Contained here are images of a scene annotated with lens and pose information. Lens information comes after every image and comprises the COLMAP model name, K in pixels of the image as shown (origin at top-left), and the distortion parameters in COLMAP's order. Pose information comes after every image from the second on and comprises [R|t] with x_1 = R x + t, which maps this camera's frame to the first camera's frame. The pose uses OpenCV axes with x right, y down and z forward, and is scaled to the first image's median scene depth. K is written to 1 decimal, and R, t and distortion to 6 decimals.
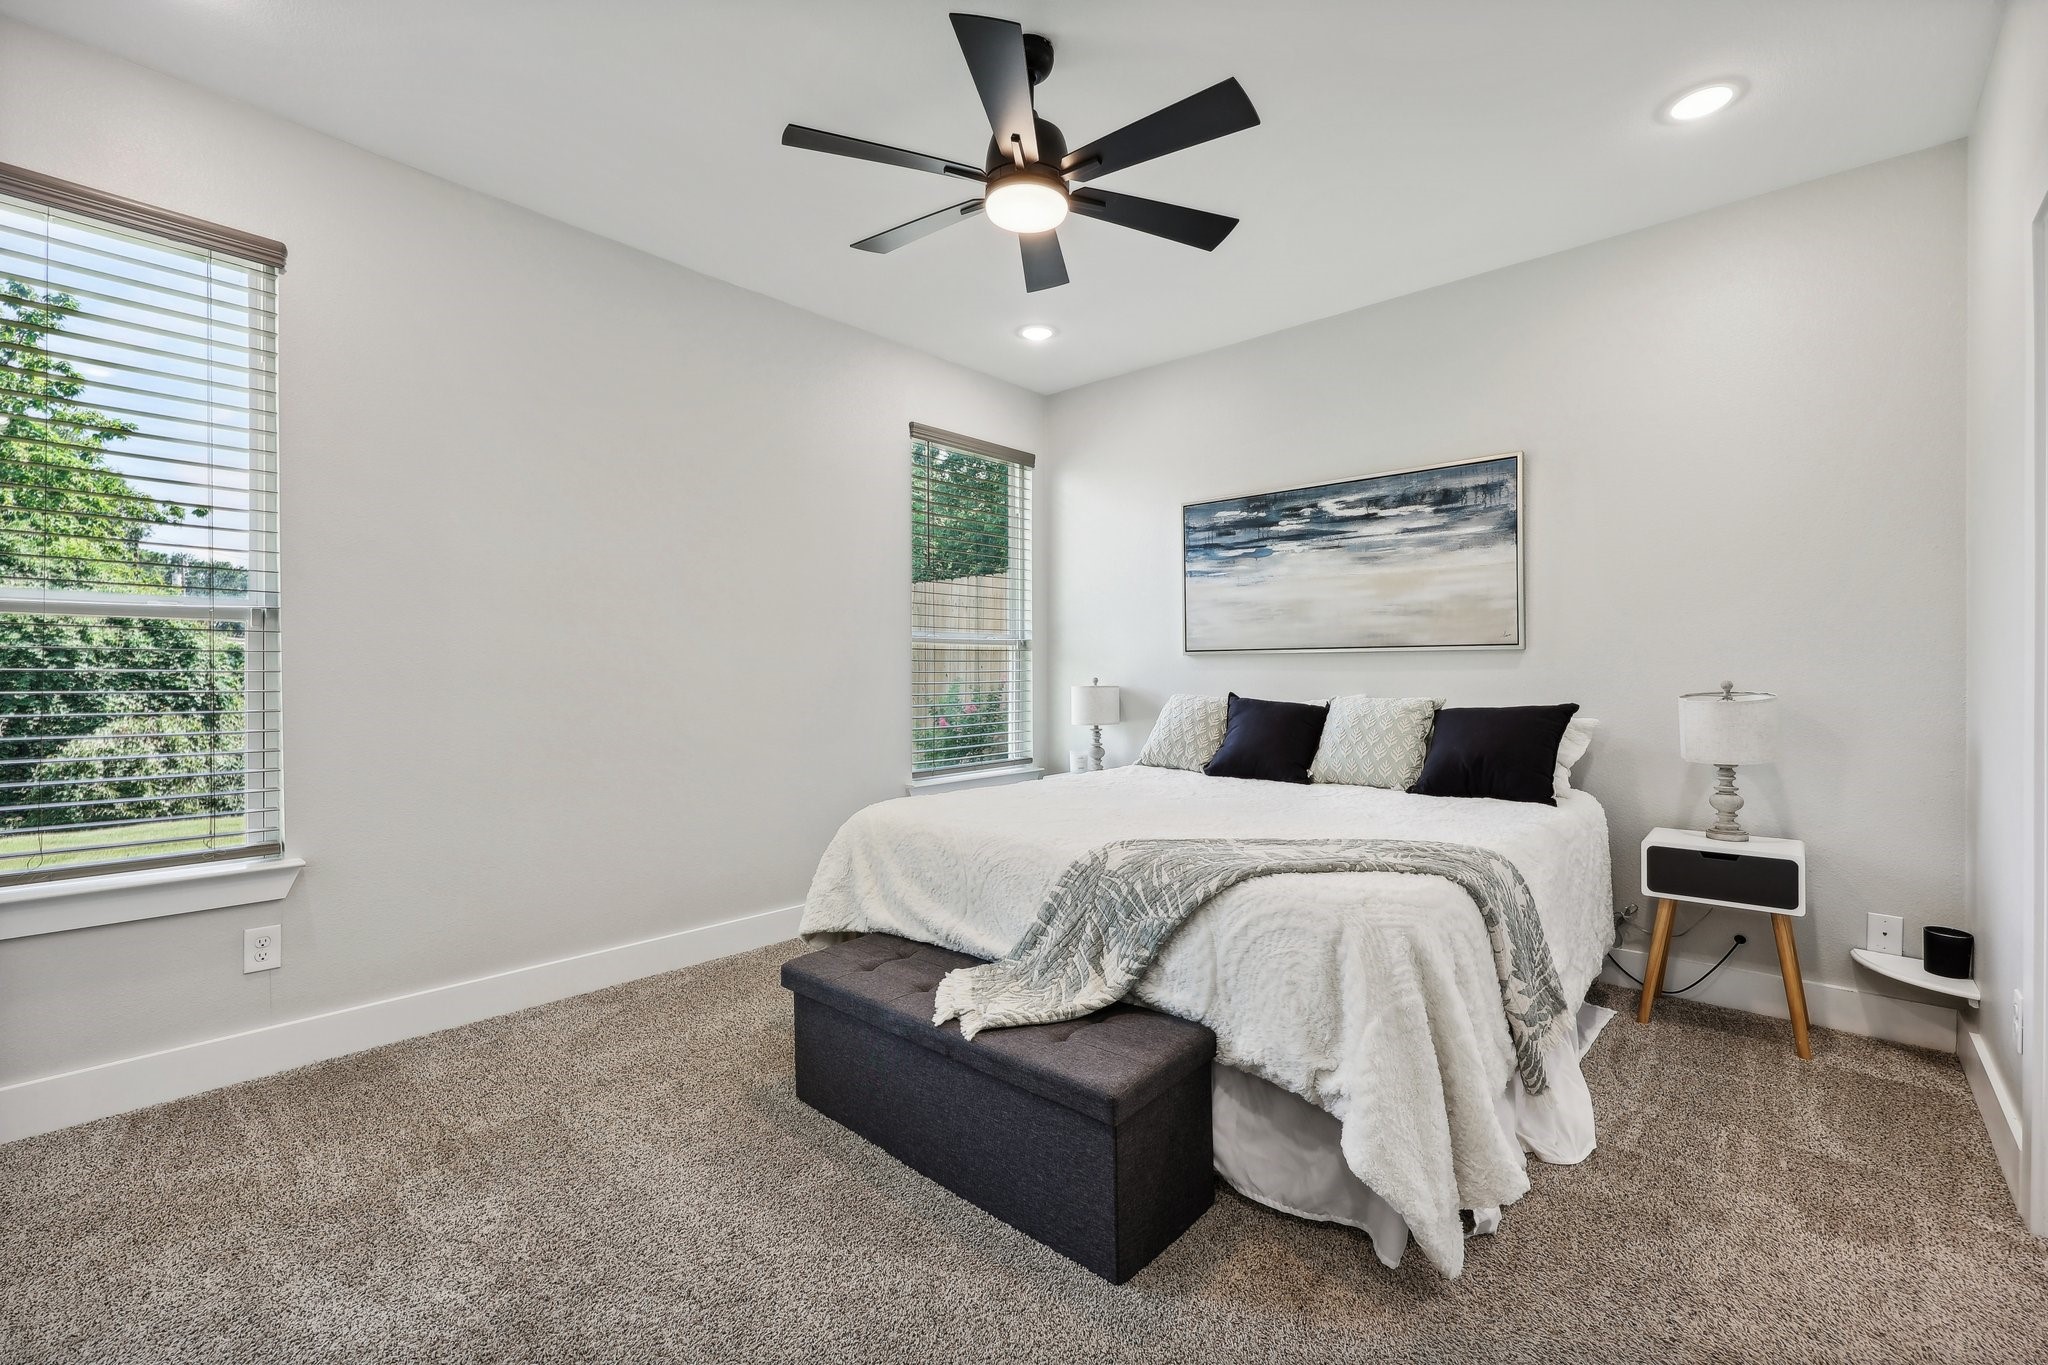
lens RADIAL K [[876.4, 0, 1036.3], [0, 876.4, 668.2], [0, 0, 1]] dist [0.001340, 0.000012]
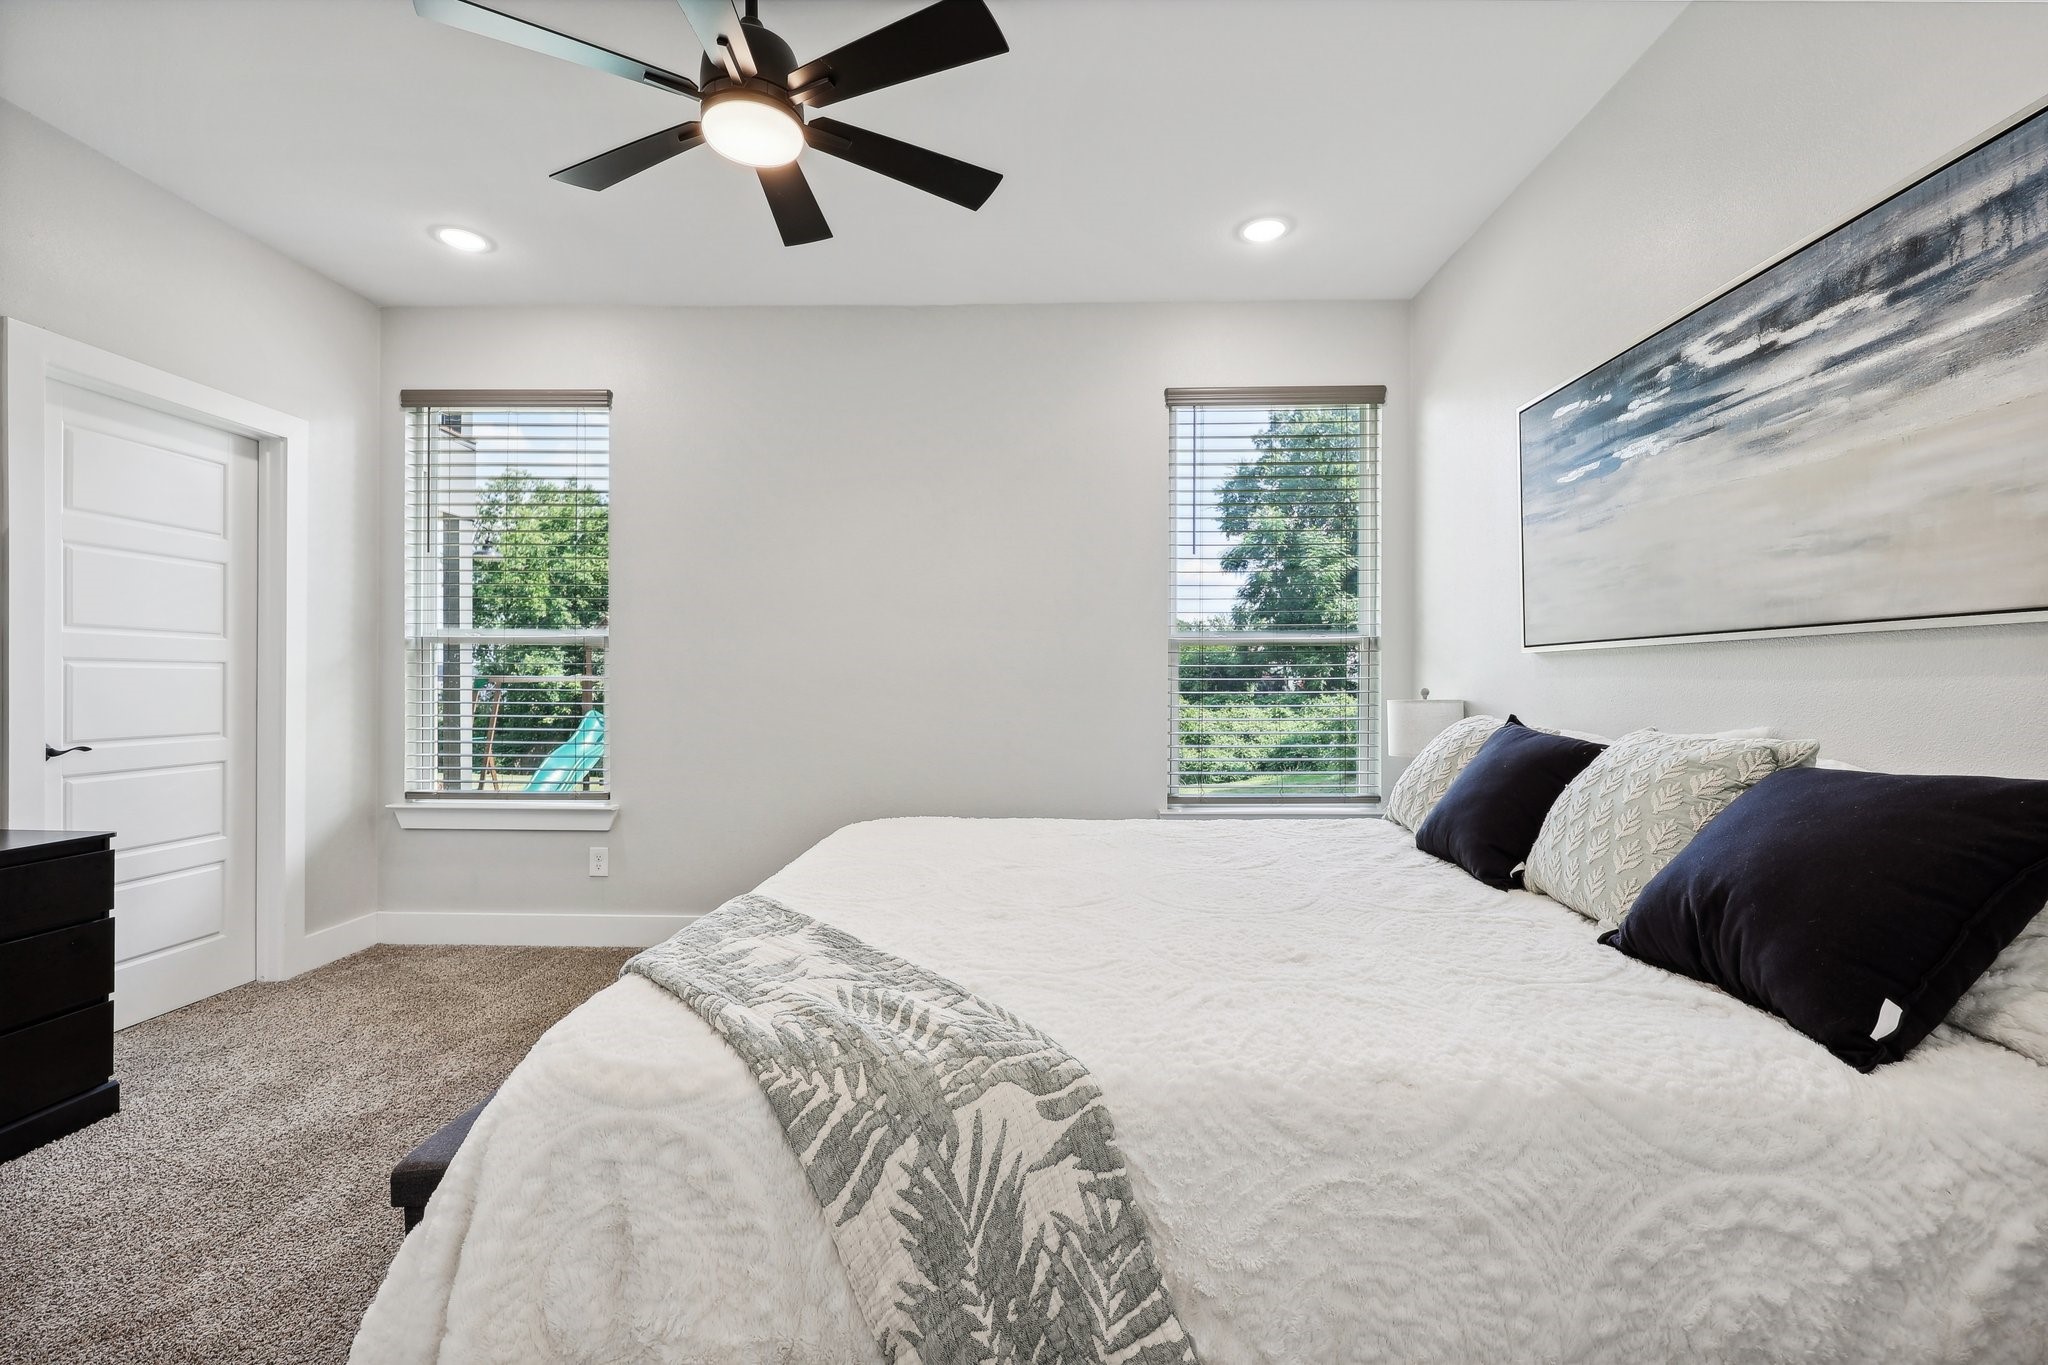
lens RADIAL K [[876.4, 0, 1029.6], [0, 876.4, 676.7], [0, 0, 1]] dist [0.001340, 0.000012]
pose [[0.642965, -0.000630, -0.765895, 0.493776], [0.000219, 1.000000, -0.000638, 0.002414], [0.765896, 0.000243, 0.642965, 0.397016]]
